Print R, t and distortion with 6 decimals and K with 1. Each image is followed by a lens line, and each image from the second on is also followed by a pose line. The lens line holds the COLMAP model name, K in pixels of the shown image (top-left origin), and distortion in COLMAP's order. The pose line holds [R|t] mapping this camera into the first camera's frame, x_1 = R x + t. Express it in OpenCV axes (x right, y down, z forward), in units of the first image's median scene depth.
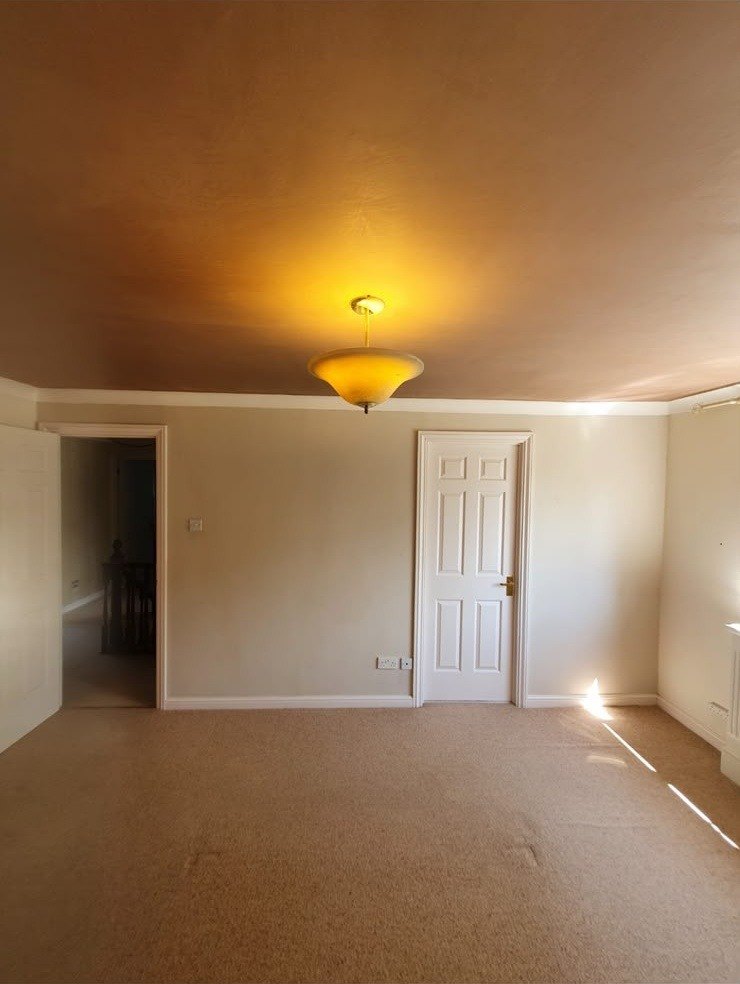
lens RADIAL K [[396.4, 0, 366.3], [0, 396.4, 491.6], [0, 0, 1]] dist [0.003775, 0.000228]
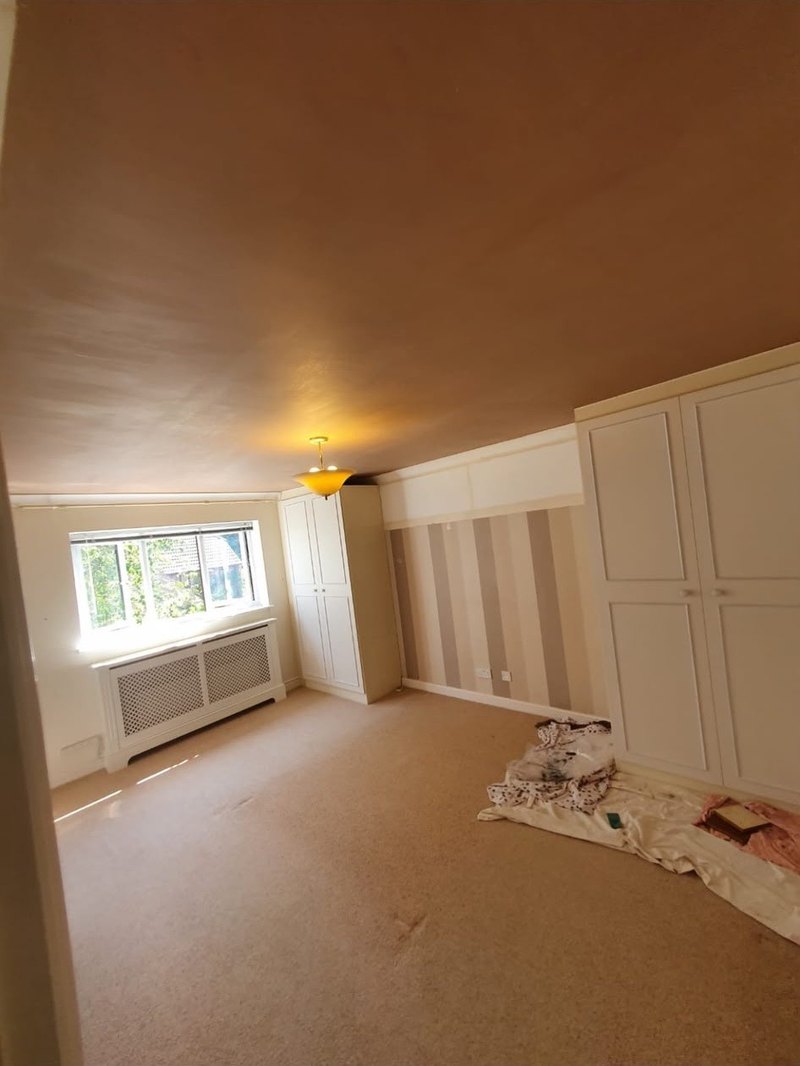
lens RADIAL K [[425.6, 0, 400.6], [0, 425.6, 536.5], [0, 0, 1]] dist [0.004372, -0.000723]
pose [[-0.714204, 0.062807, 0.697114, -0.715142], [0.121832, 0.991917, 0.035451, -0.031219], [-0.689252, 0.110250, -0.716084, 1.004026]]
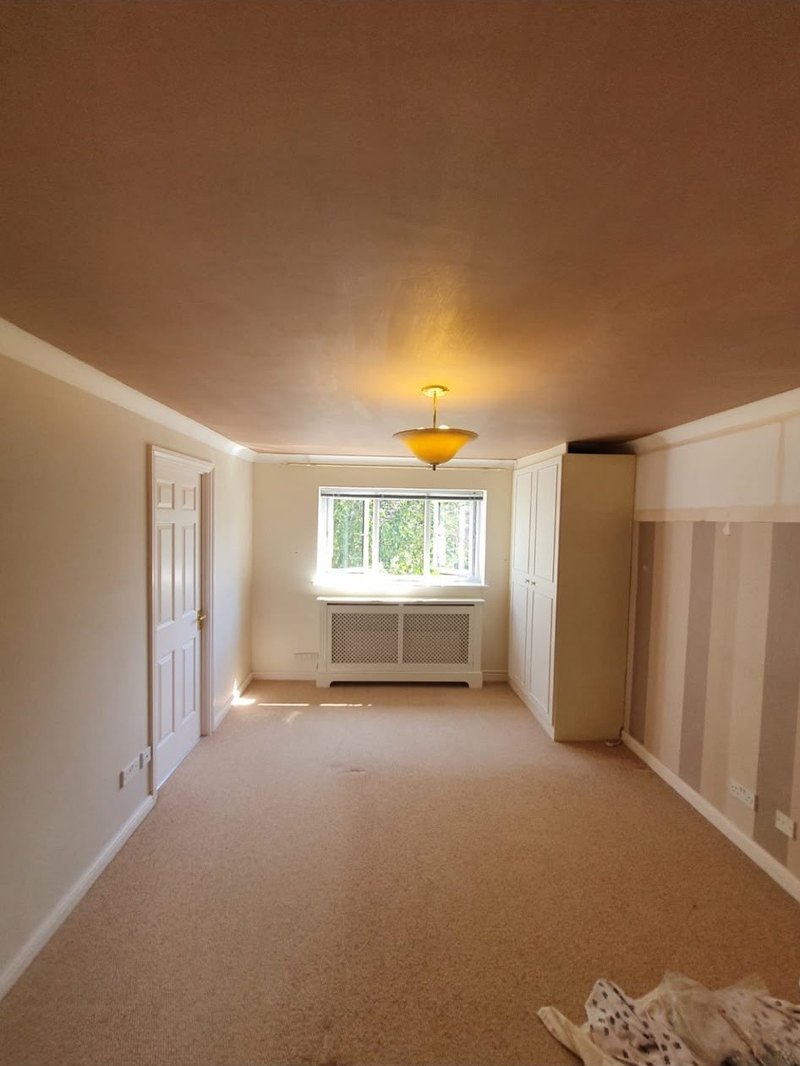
lens RADIAL K [[425.6, 0, 390.9], [0, 425.6, 537.4], [0, 0, 1]] dist [0.004372, -0.000723]
pose [[0.004748, -0.060290, 0.998170, -0.678736], [-0.001358, 0.998180, 0.060297, -0.027512], [-0.999988, -0.001642, 0.004658, 0.537499]]
